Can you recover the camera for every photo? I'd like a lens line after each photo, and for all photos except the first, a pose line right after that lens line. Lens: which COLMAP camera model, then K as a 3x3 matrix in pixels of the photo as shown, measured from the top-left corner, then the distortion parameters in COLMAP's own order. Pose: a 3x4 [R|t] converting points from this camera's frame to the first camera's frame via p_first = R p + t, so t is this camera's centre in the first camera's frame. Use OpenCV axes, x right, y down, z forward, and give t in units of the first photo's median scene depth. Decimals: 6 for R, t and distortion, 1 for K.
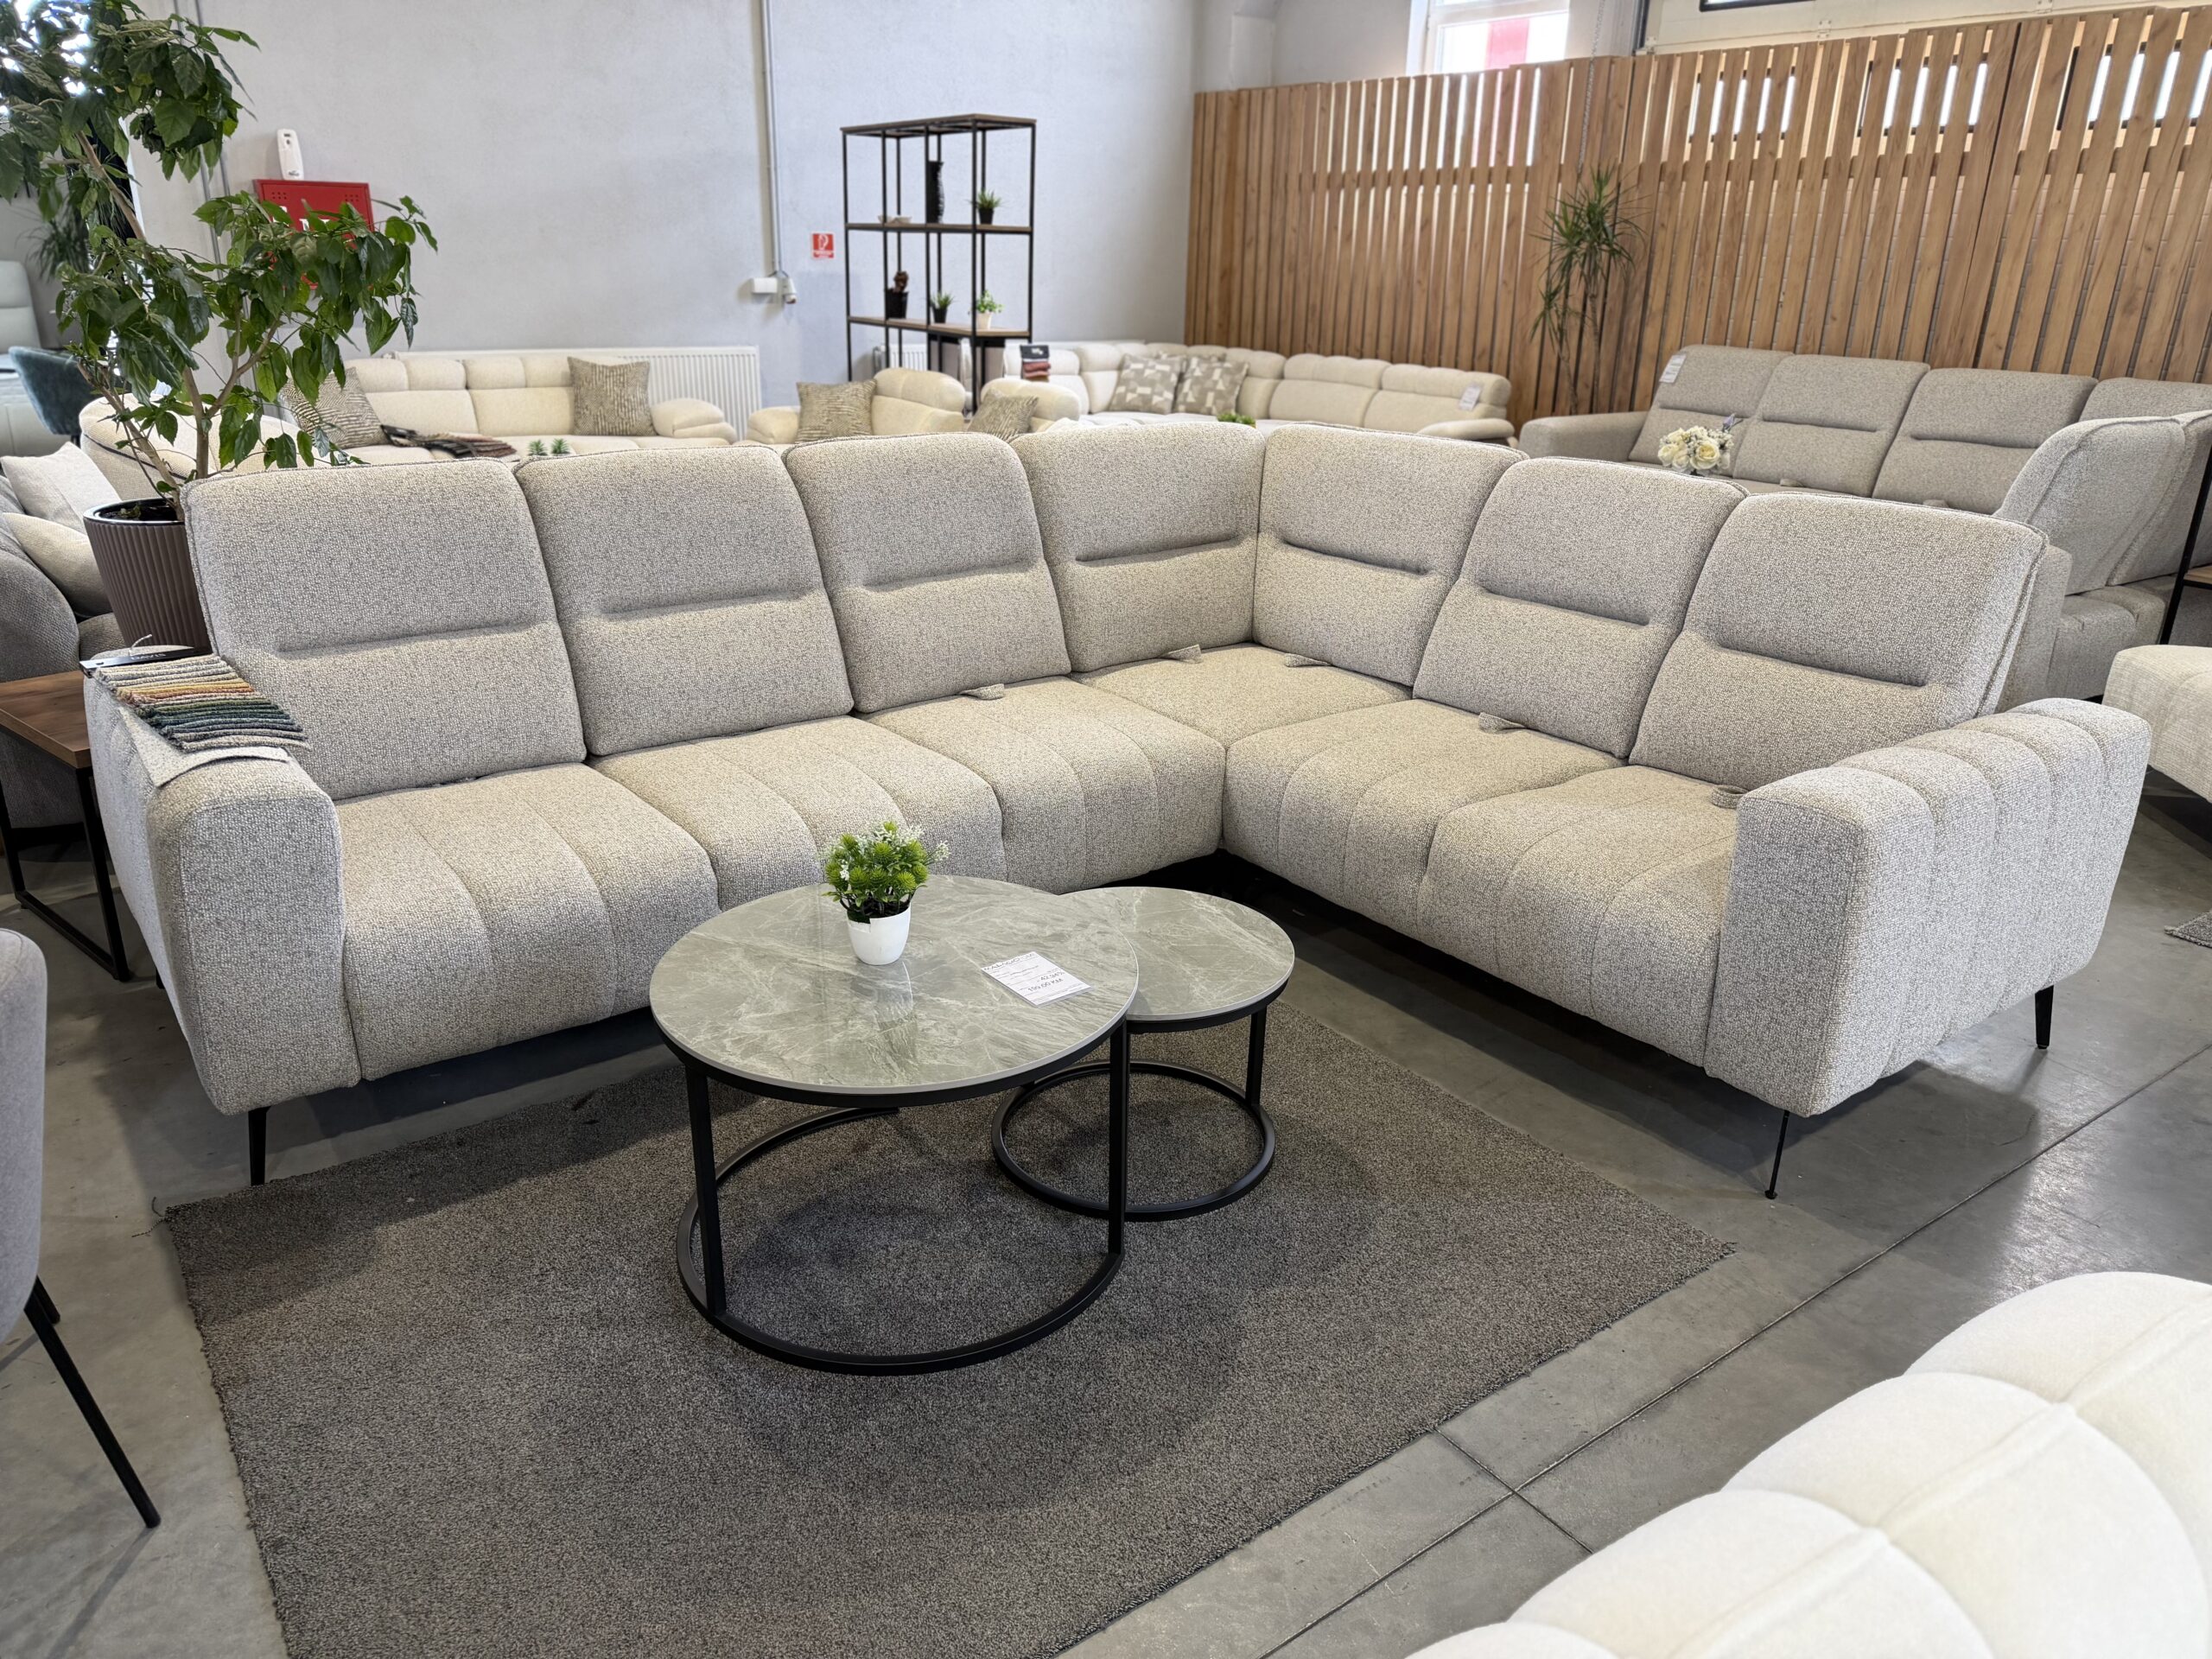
lens RADIAL K [[1558.5, 0, 1084.7], [0, 1558.5, 847.4], [0, 0, 1]] dist [0.042547, -0.054593]
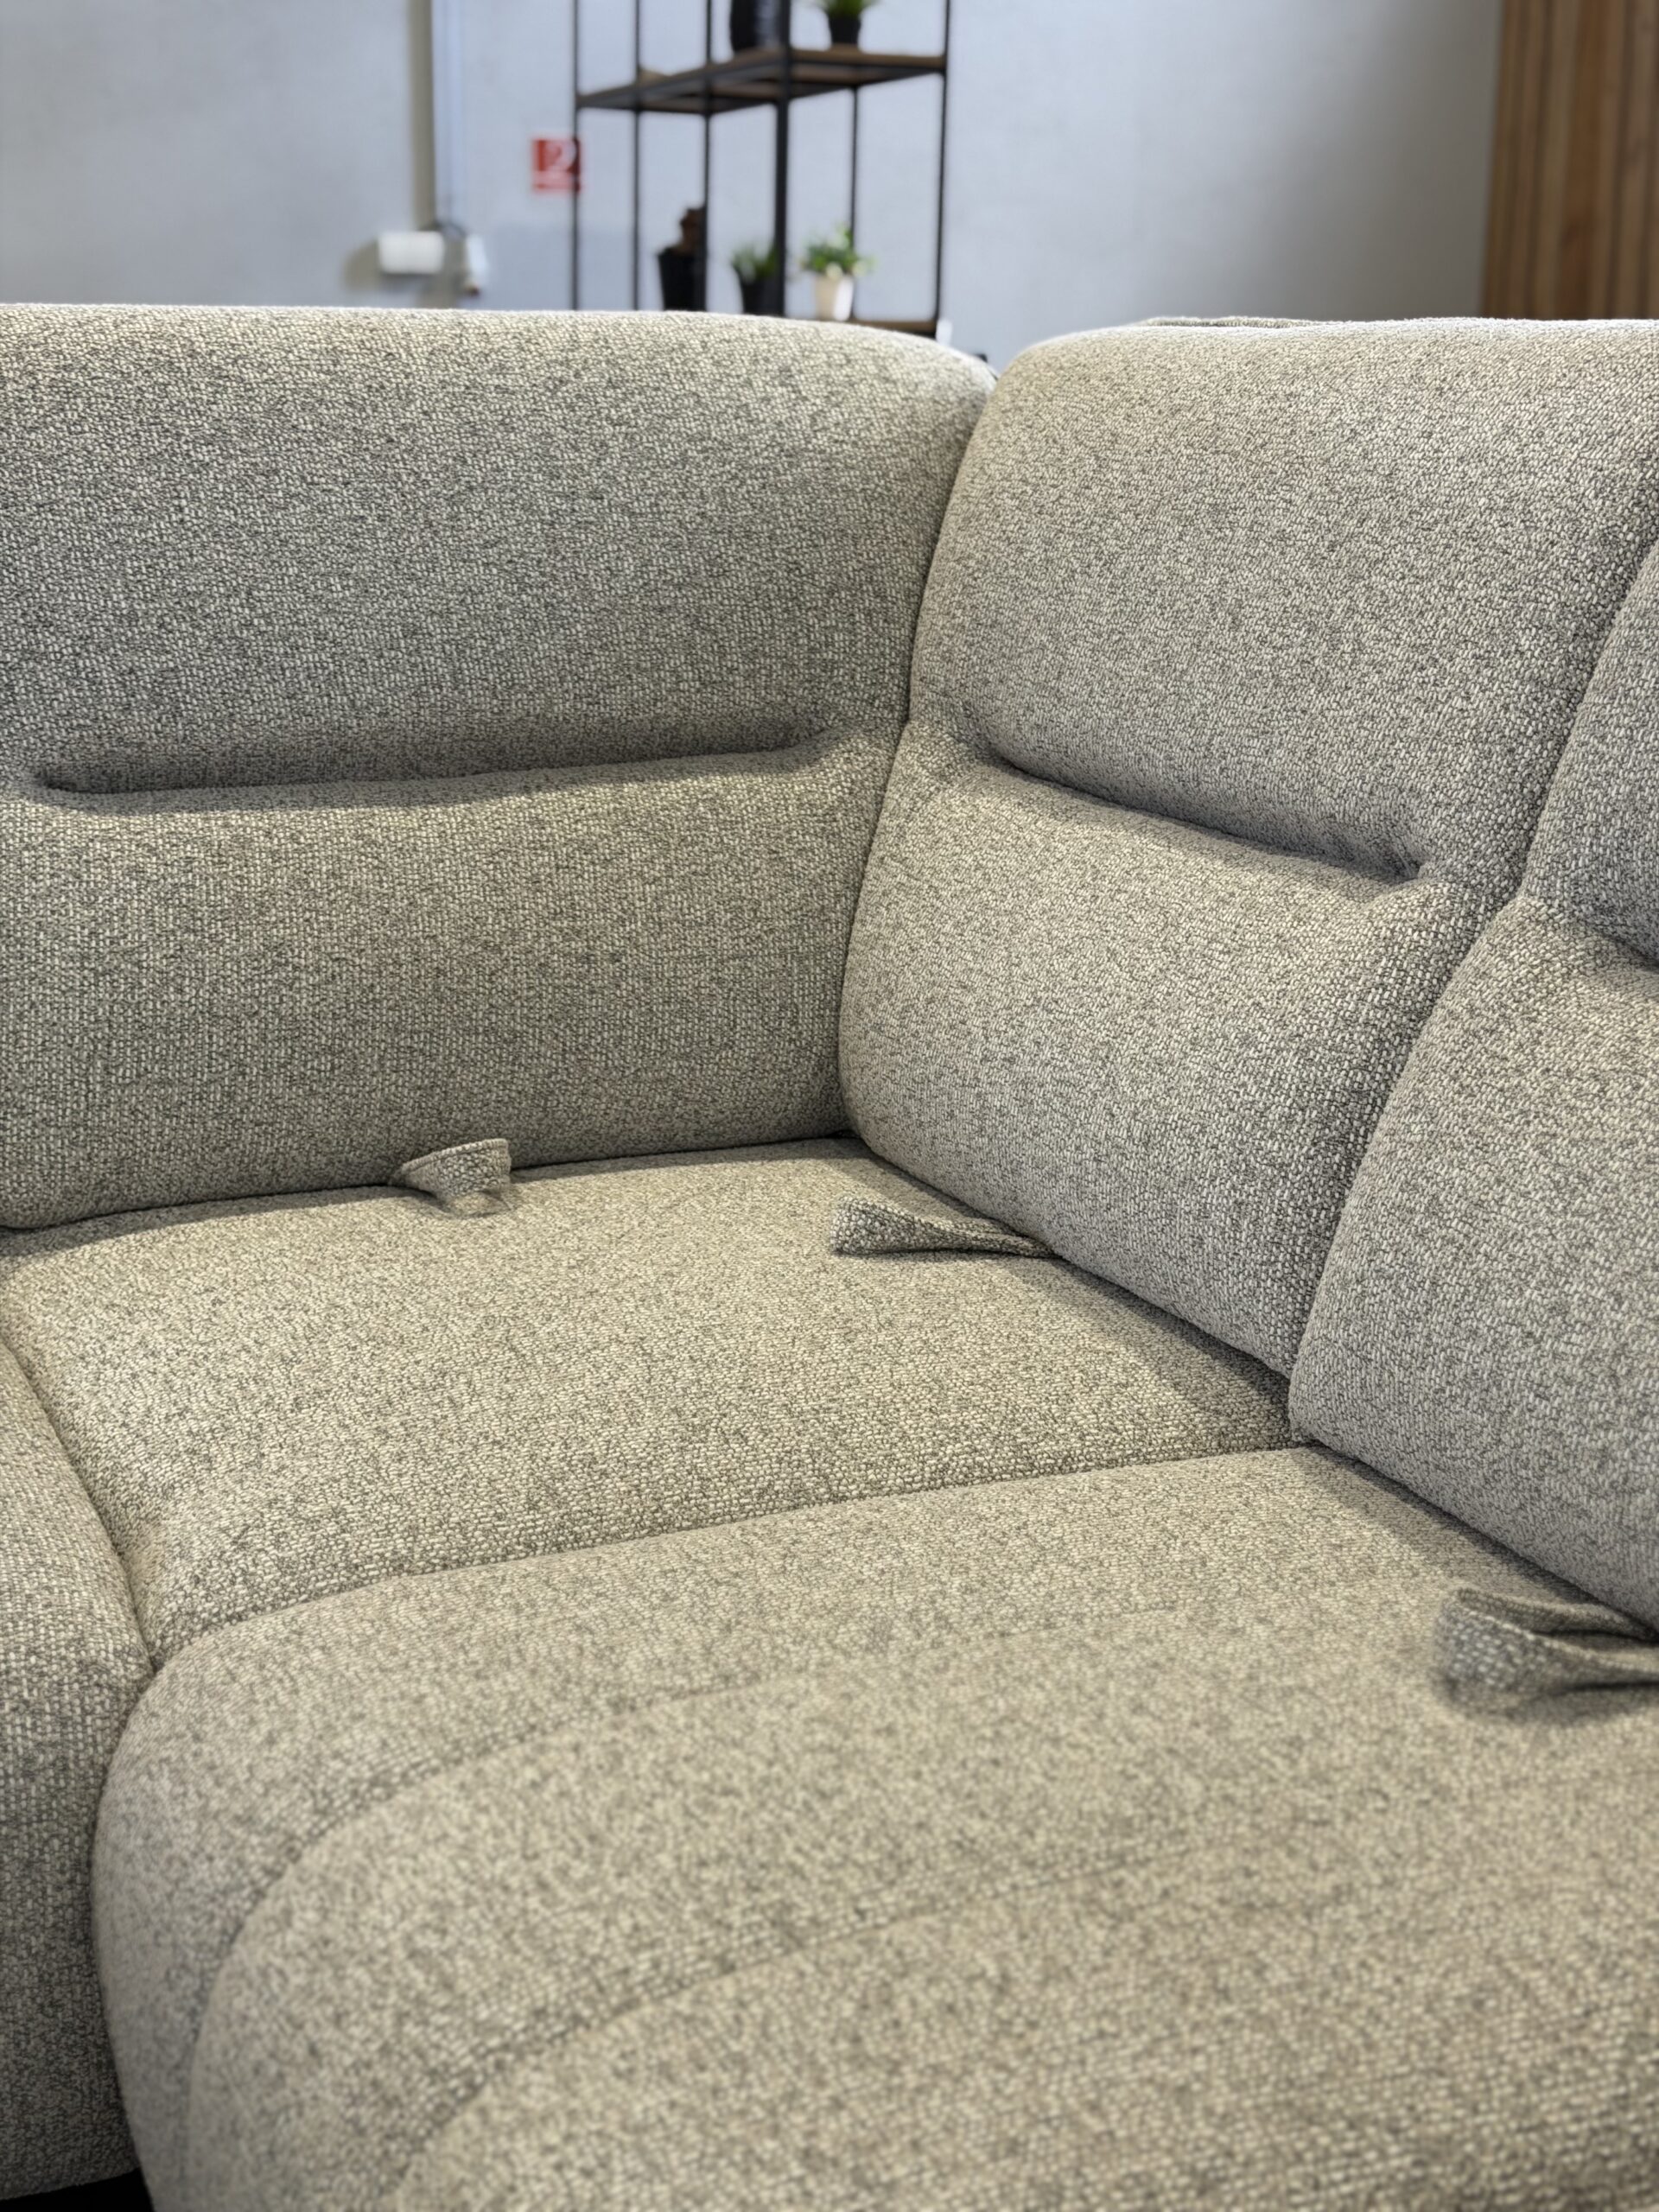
lens RADIAL K [[3076.4, 0, 778.0], [0, 3076.4, 1274.7], [0, 0, 1]] dist [0.146155, 0.000000]
pose [[0.977608, 0.055136, -0.203083, 0.282274], [-0.069976, 0.995321, -0.066626, -0.105398], [0.198459, 0.079345, 0.976892, 0.707242]]
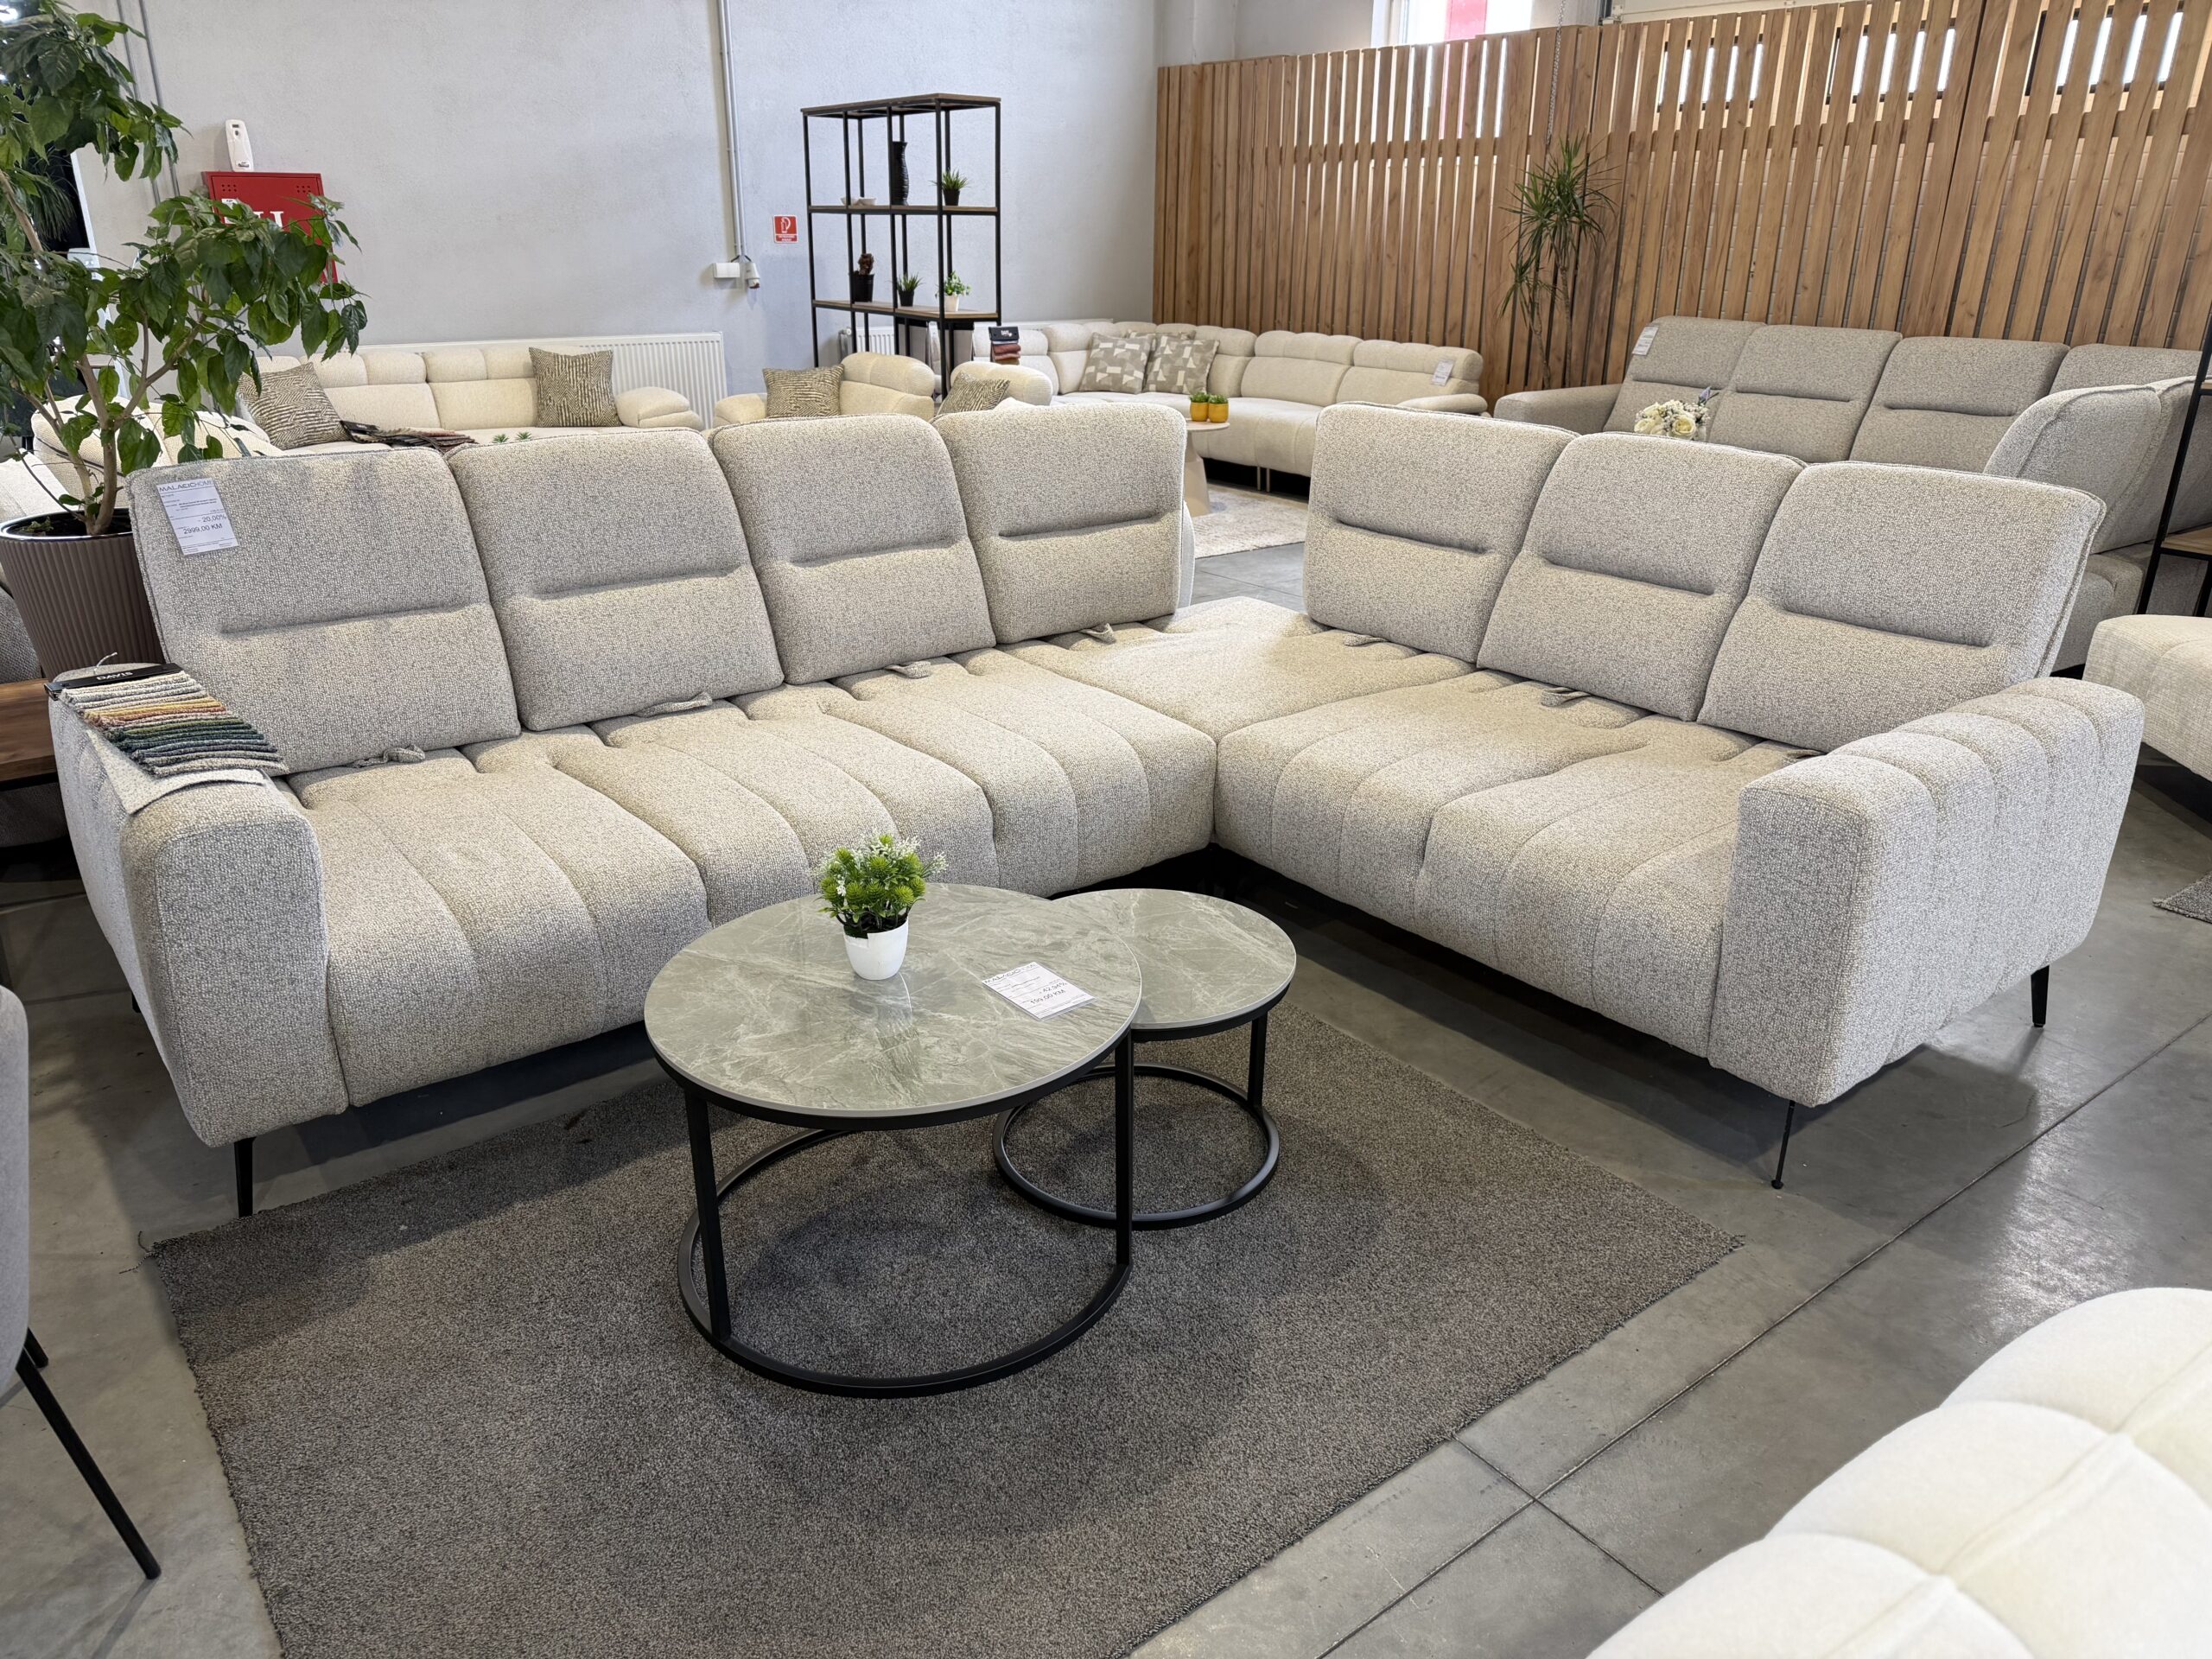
lens RADIAL K [[1558.5, 0, 1086.4], [0, 1558.5, 848.4], [0, 0, 1]] dist [0.042547, -0.054593]
pose [[0.999587, -0.022753, 0.017578, -0.012169], [0.022483, 0.999628, 0.015409, -0.015233], [-0.017922, -0.015007, 0.999727, 0.012190]]
